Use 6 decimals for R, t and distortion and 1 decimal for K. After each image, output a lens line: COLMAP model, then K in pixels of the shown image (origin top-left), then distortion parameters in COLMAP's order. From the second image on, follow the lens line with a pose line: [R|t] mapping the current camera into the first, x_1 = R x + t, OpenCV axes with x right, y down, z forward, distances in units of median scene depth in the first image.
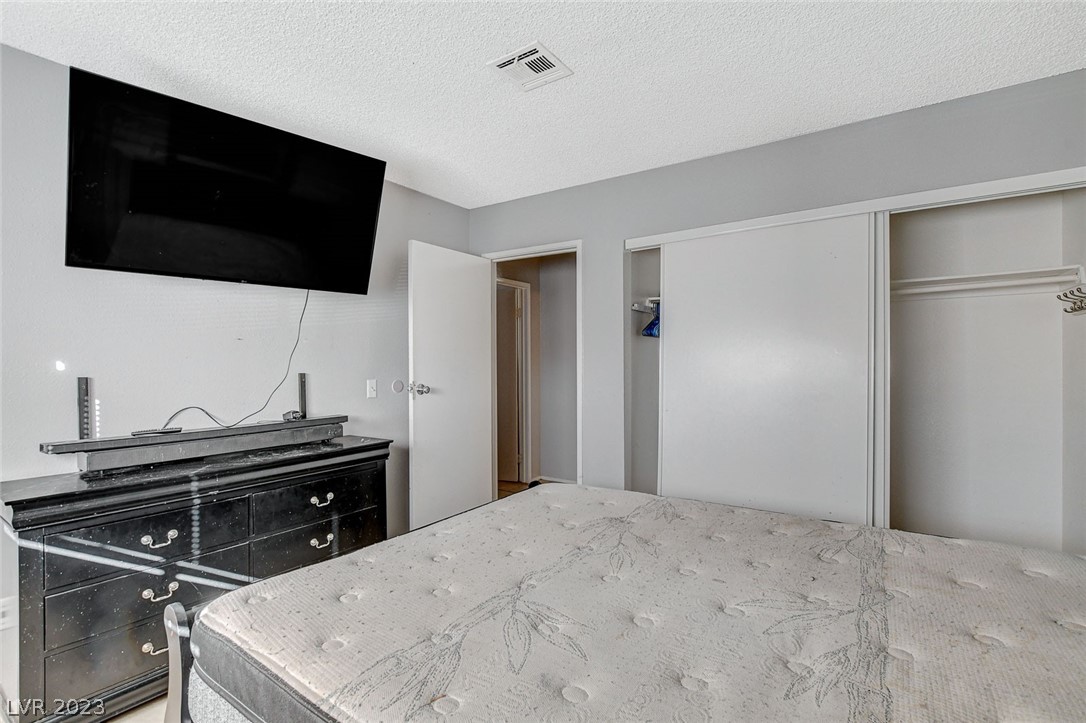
lens RADIAL K [[514.4, 0, 539.1], [0, 514.4, 360.7], [0, 0, 1]] dist [-0.019554, 0.004648]
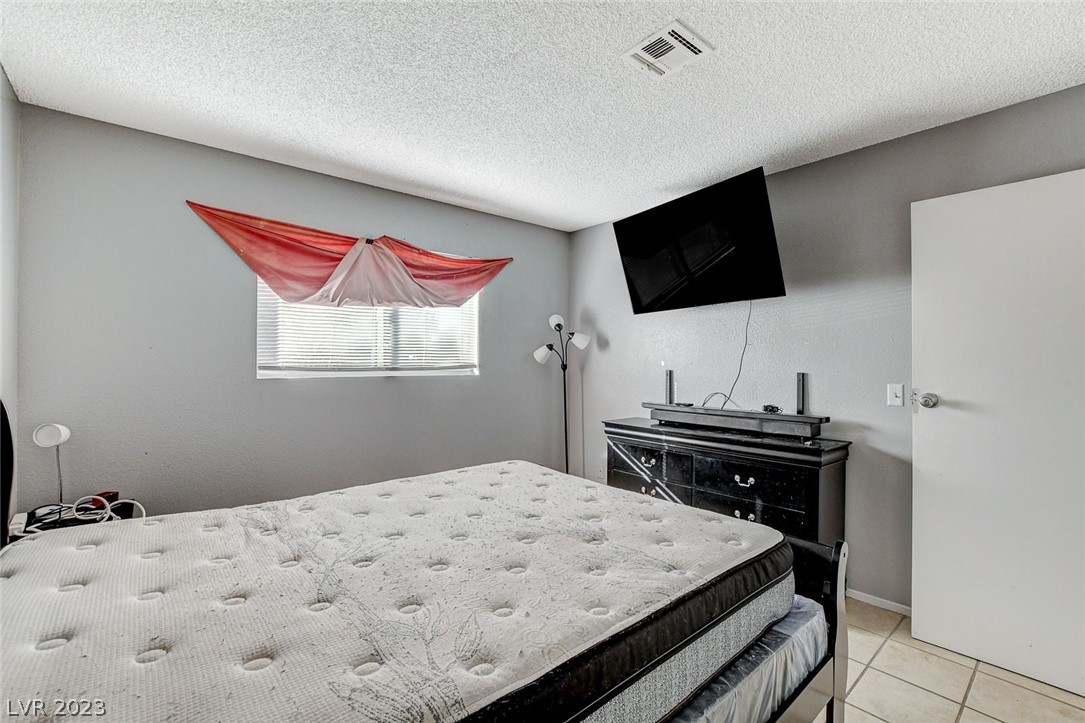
lens RADIAL K [[488.0, 0, 540.6], [0, 488.0, 363.5], [0, 0, 1]] dist [-0.014170, 0.000954]
pose [[-0.278889, 0.008276, -0.960288, 0.834155], [-0.000099, 0.999963, 0.008647, -0.004620], [0.960323, 0.002506, -0.278878, 0.941664]]
